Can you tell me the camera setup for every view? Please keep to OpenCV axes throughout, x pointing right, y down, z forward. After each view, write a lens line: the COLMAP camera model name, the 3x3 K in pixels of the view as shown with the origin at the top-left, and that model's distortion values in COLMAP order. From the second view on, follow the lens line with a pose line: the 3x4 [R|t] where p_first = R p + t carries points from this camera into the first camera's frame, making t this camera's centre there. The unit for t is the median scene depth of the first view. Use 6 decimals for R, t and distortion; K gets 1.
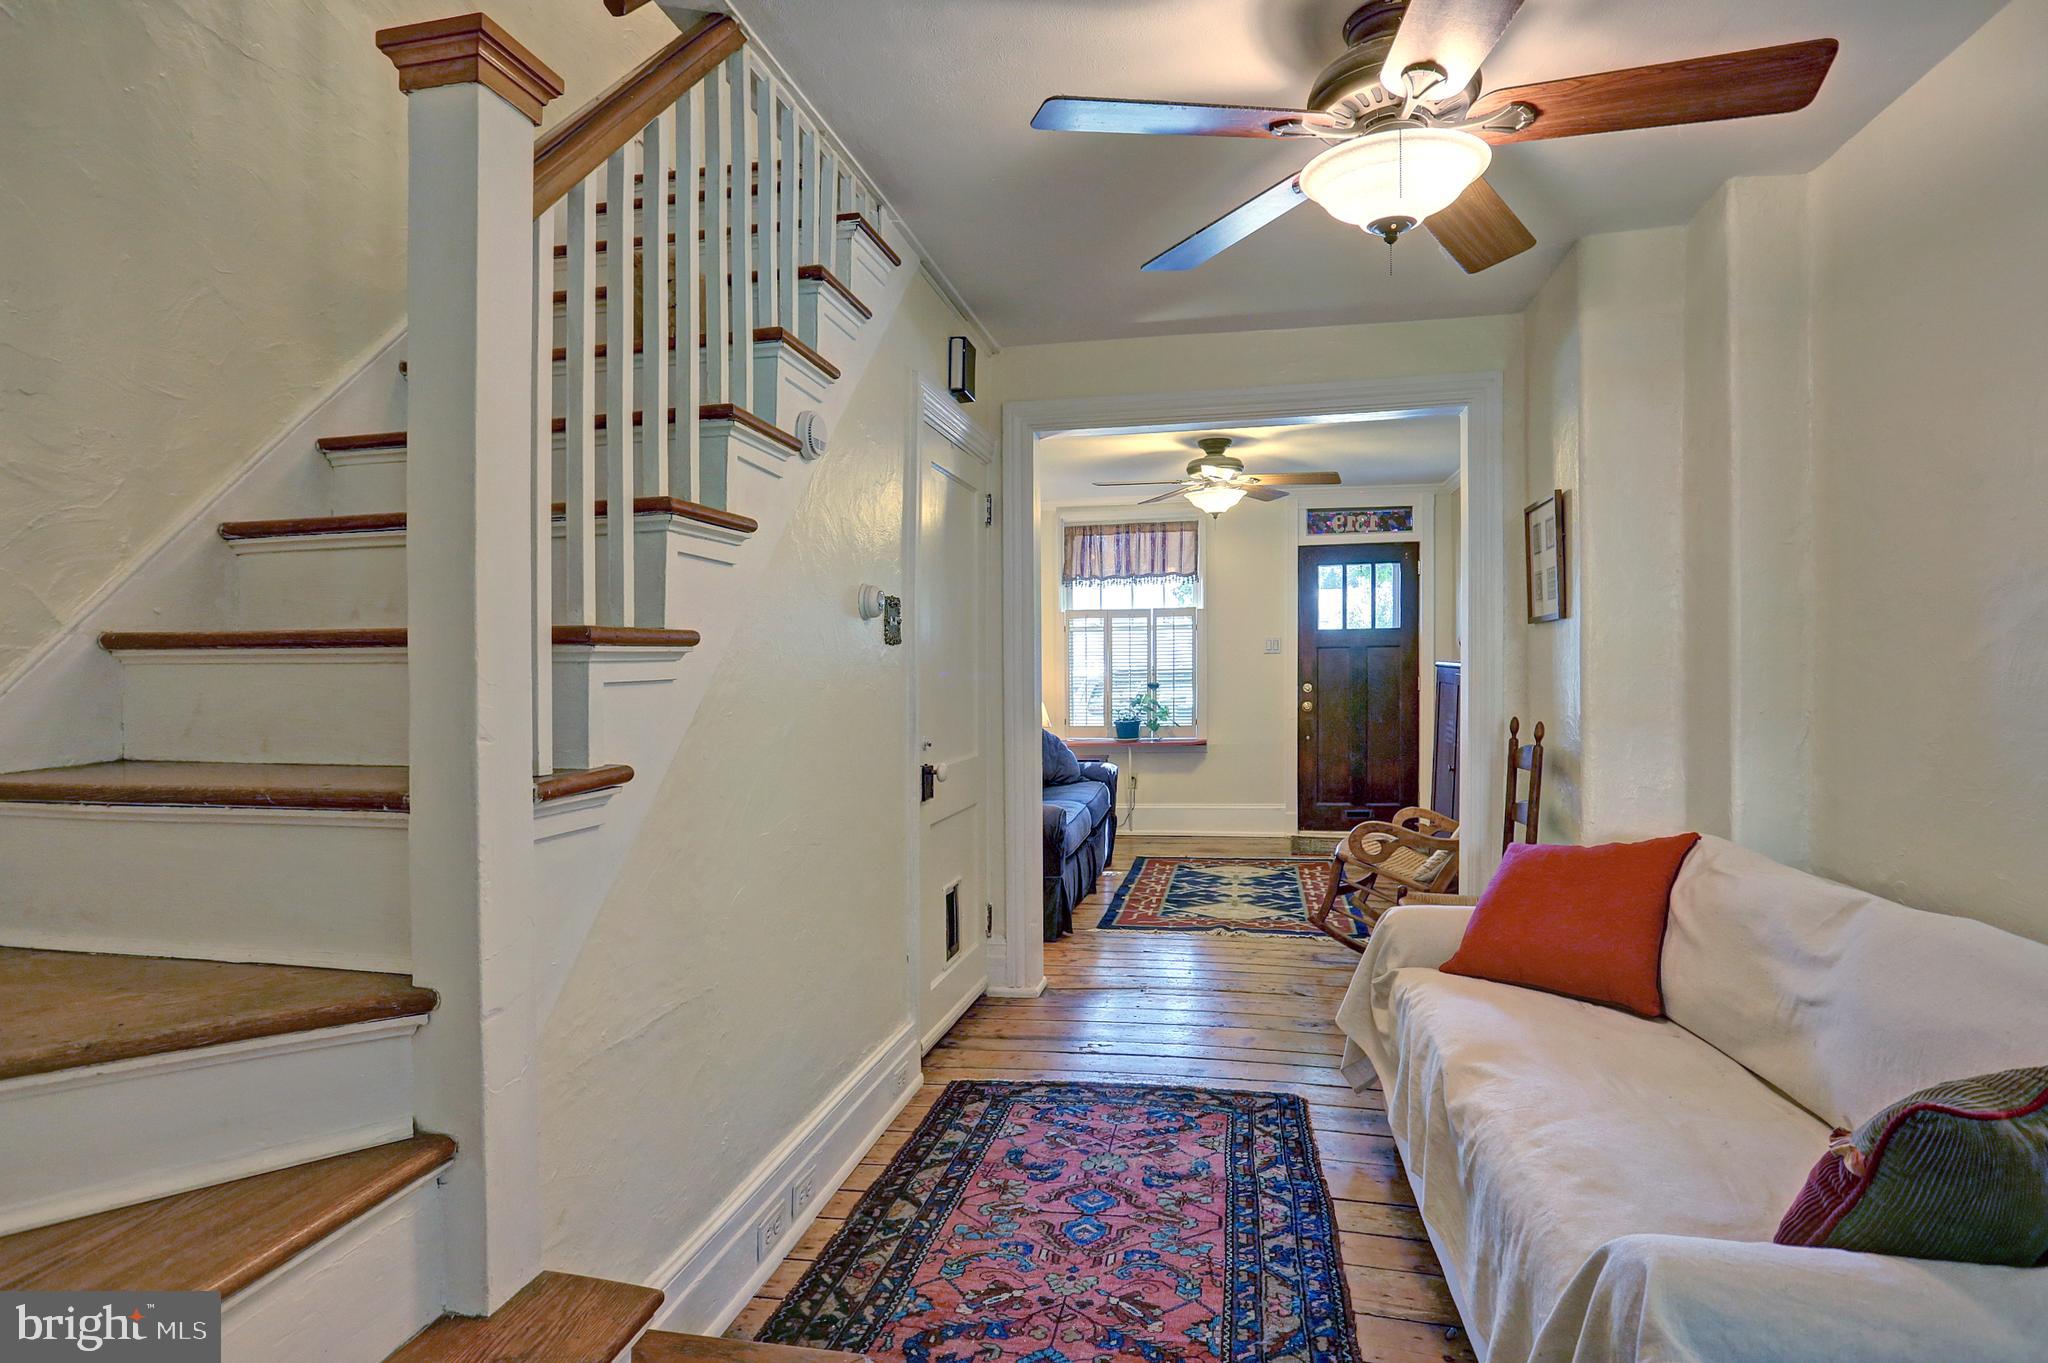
lens RADIAL K [[1027.5, 0, 1031.3], [0, 1027.5, 677.0], [0, 0, 1]] dist [-0.047876, 0.018155]
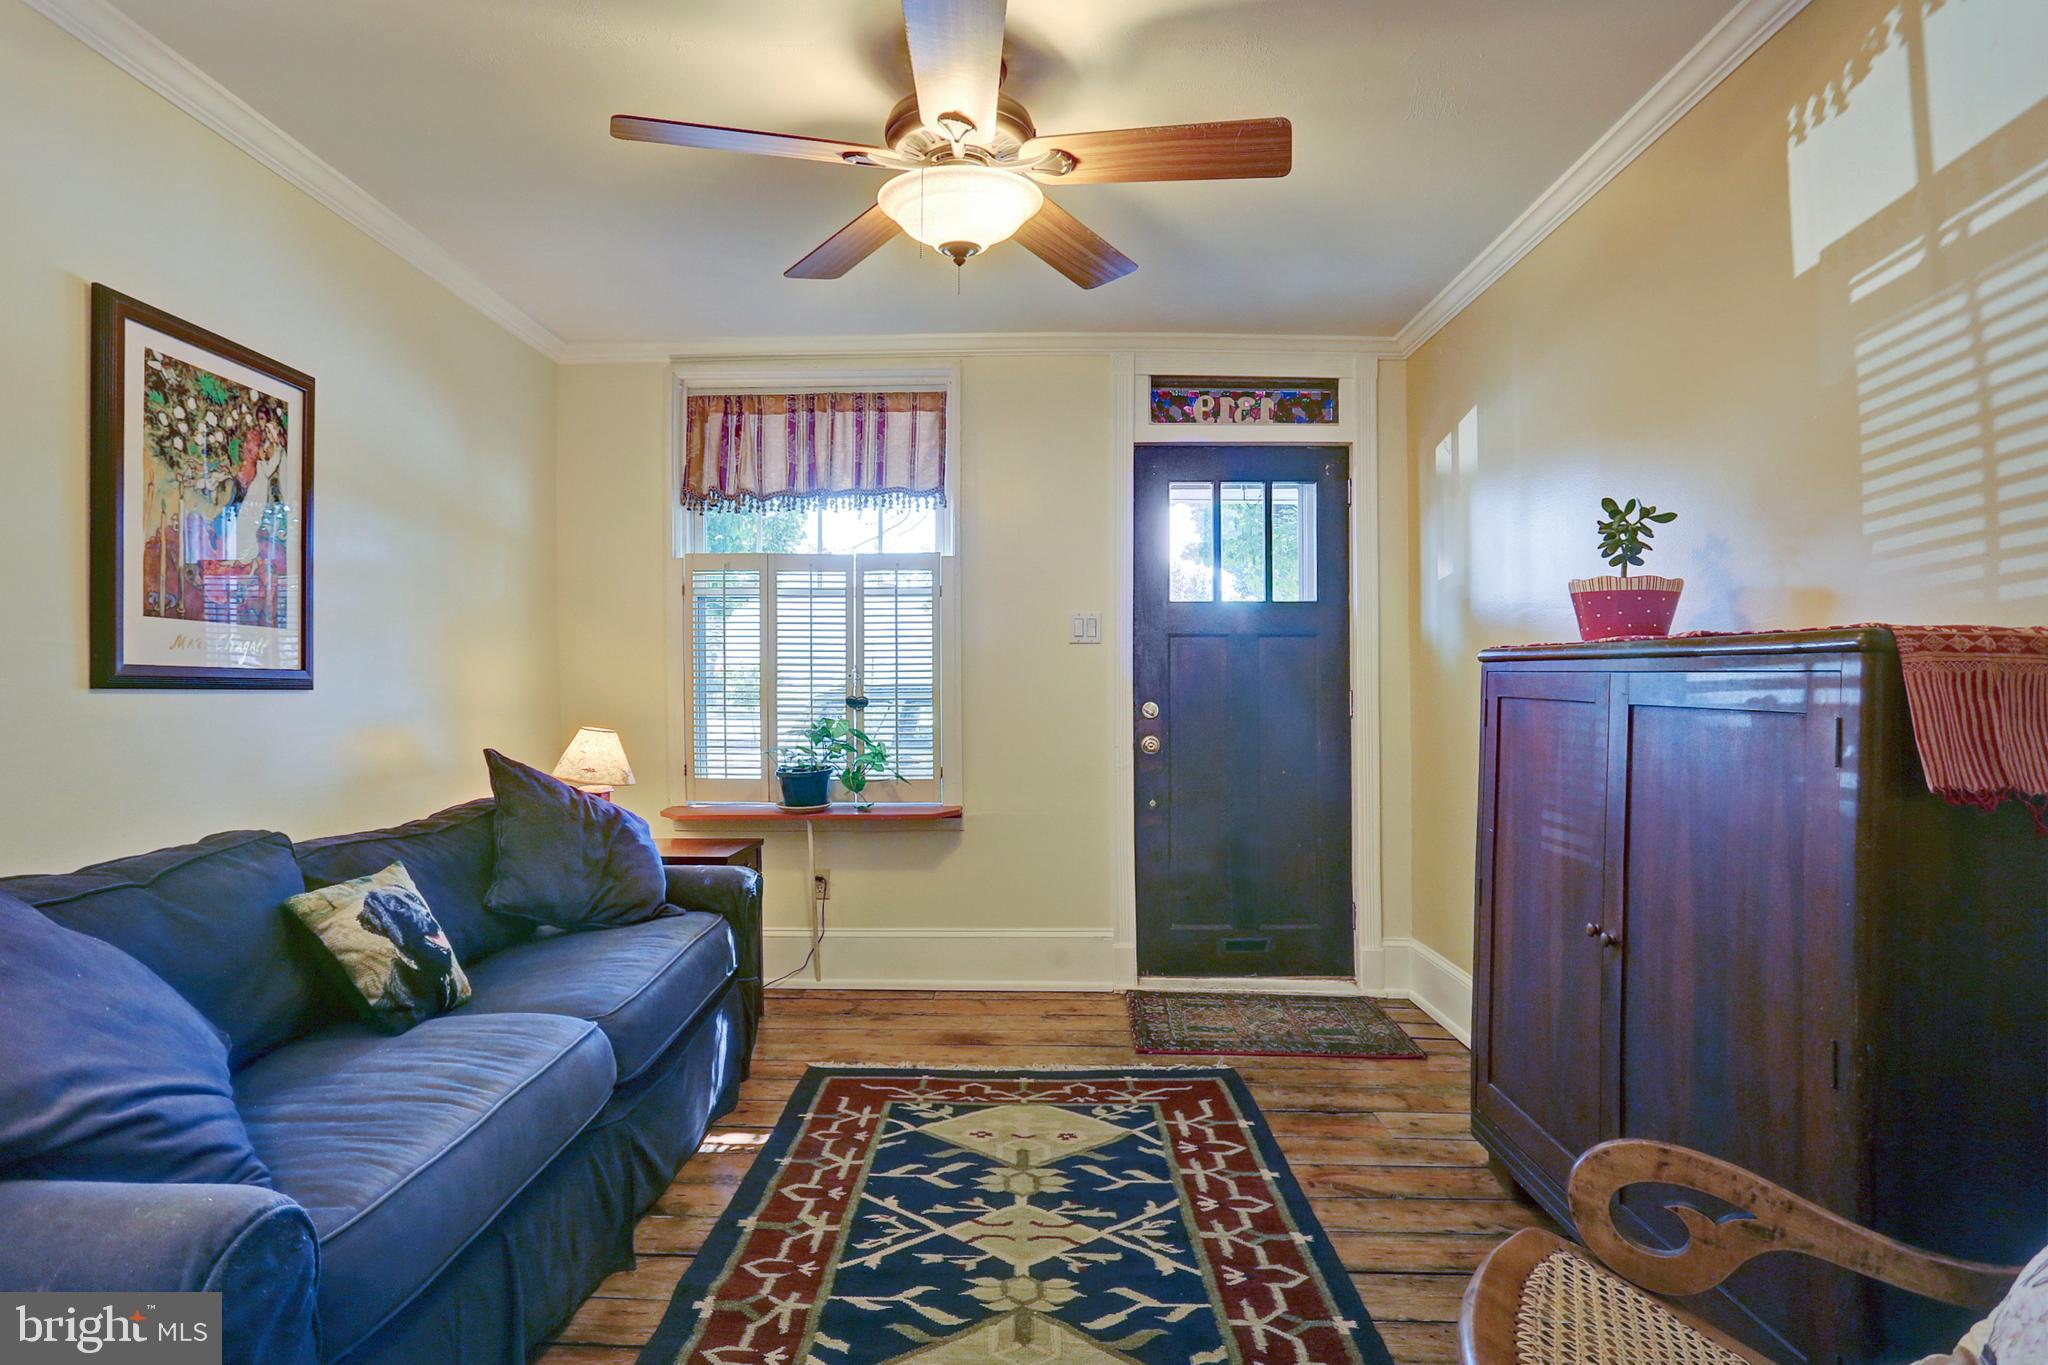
lens RADIAL K [[1083.5, 0, 928.6], [0, 1083.5, 675.1], [0, 0, 1]] dist [-0.035874, -0.000586]
pose [[0.992670, 0.008851, 0.120535, 0.203673], [-0.005665, 0.999626, -0.026757, 0.018885], [-0.120727, 0.025878, 0.992348, 1.055631]]
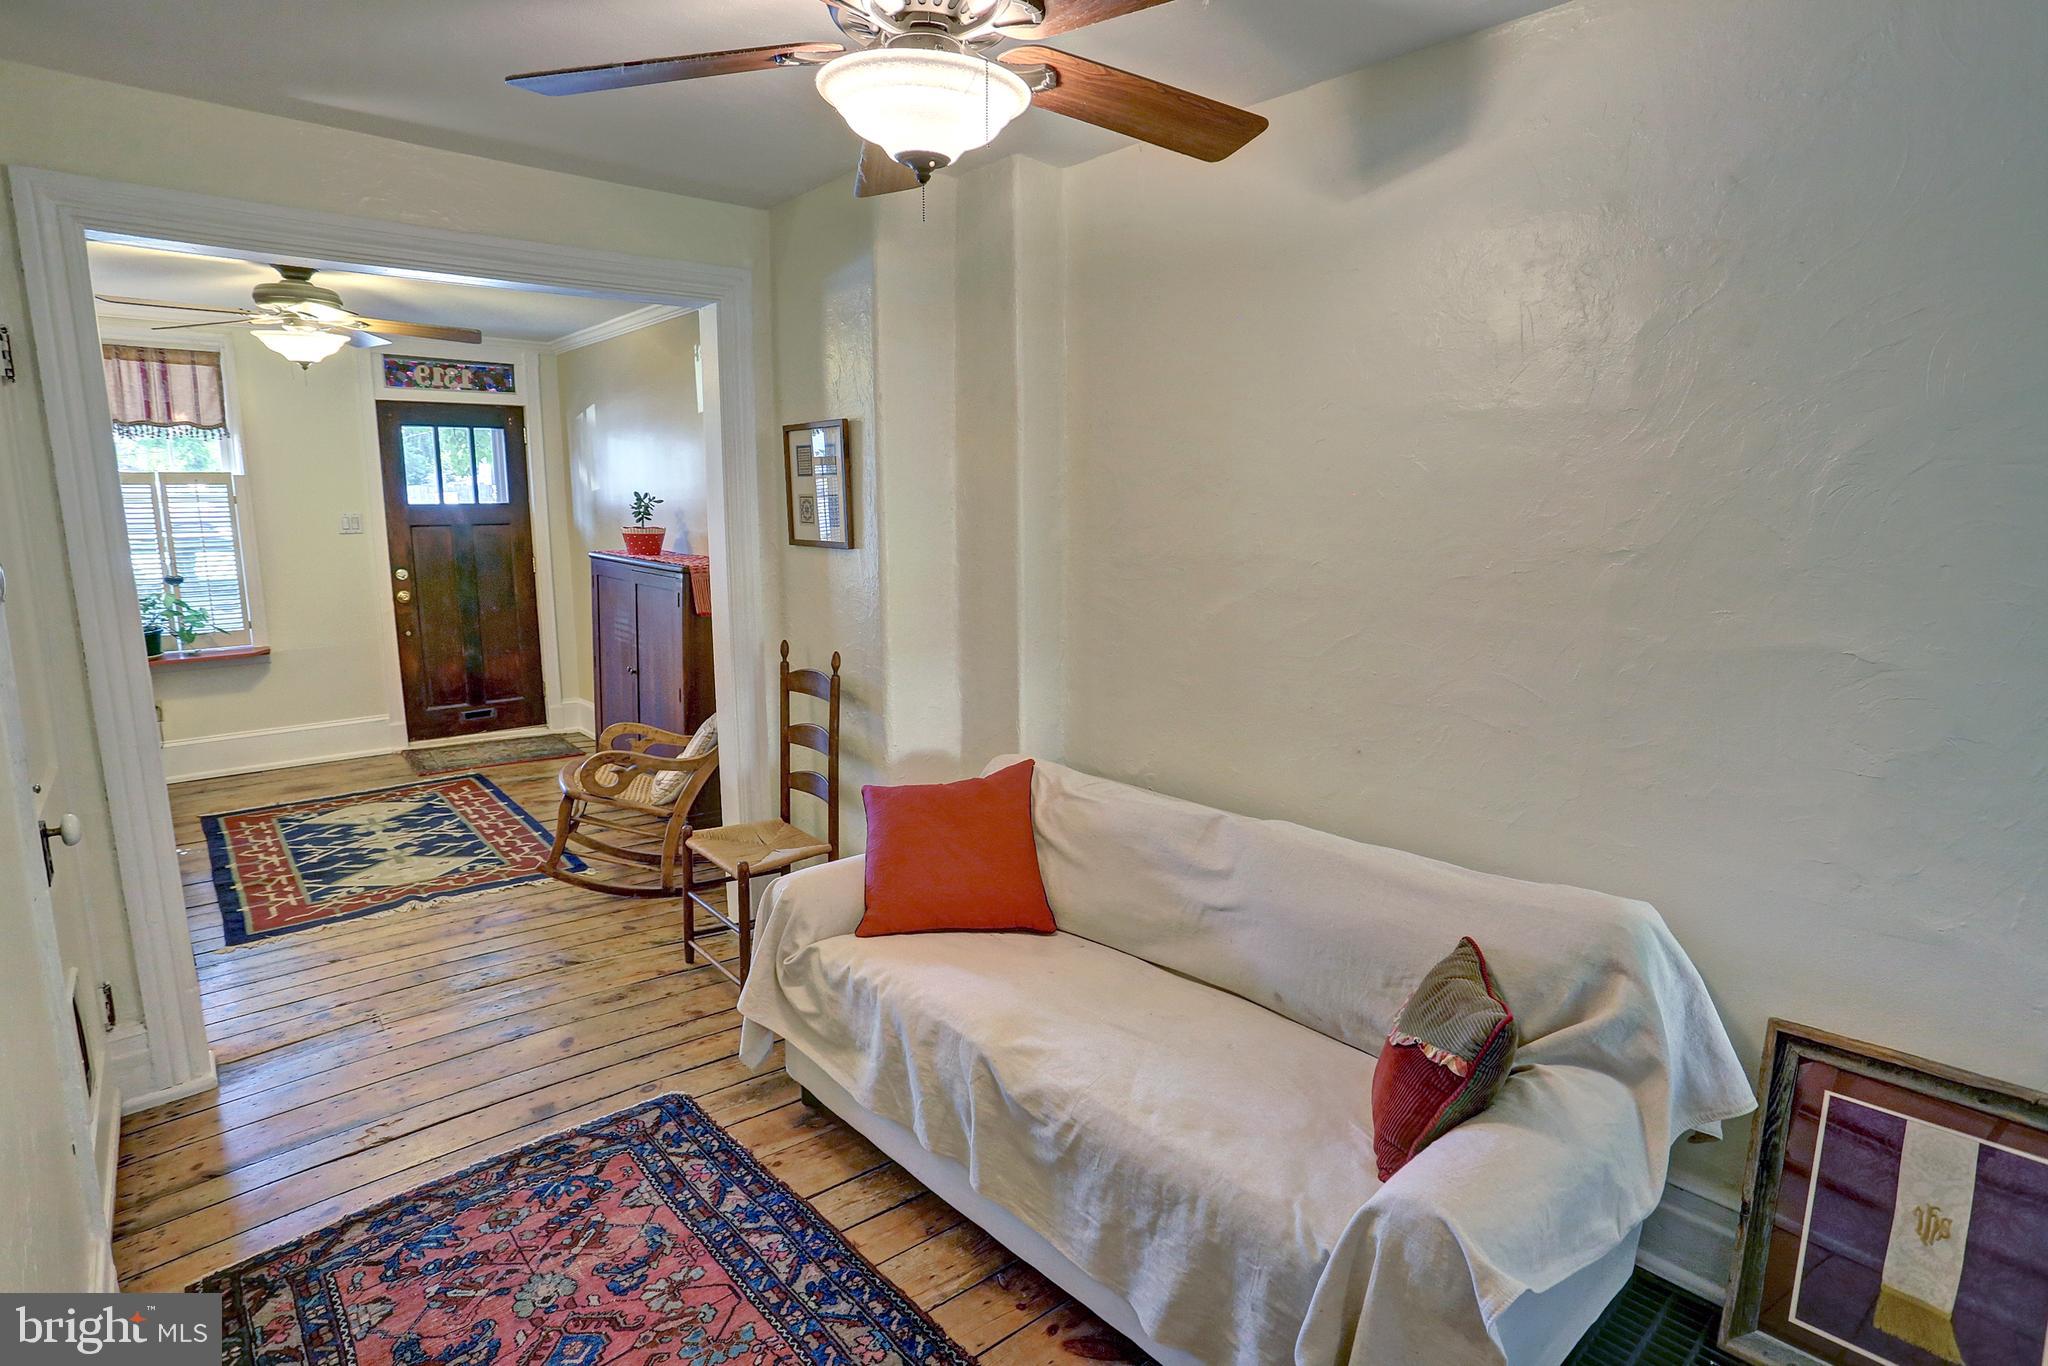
lens RADIAL K [[1027.5, 0, 1013.1], [0, 1027.5, 691.2], [0, 0, 1]] dist [-0.047876, 0.018155]
pose [[0.614391, -0.132047, 0.777874, -0.184680], [-0.002666, 0.985543, 0.169405, -0.085654], [-0.788997, -0.106154, 0.605157, 0.215068]]
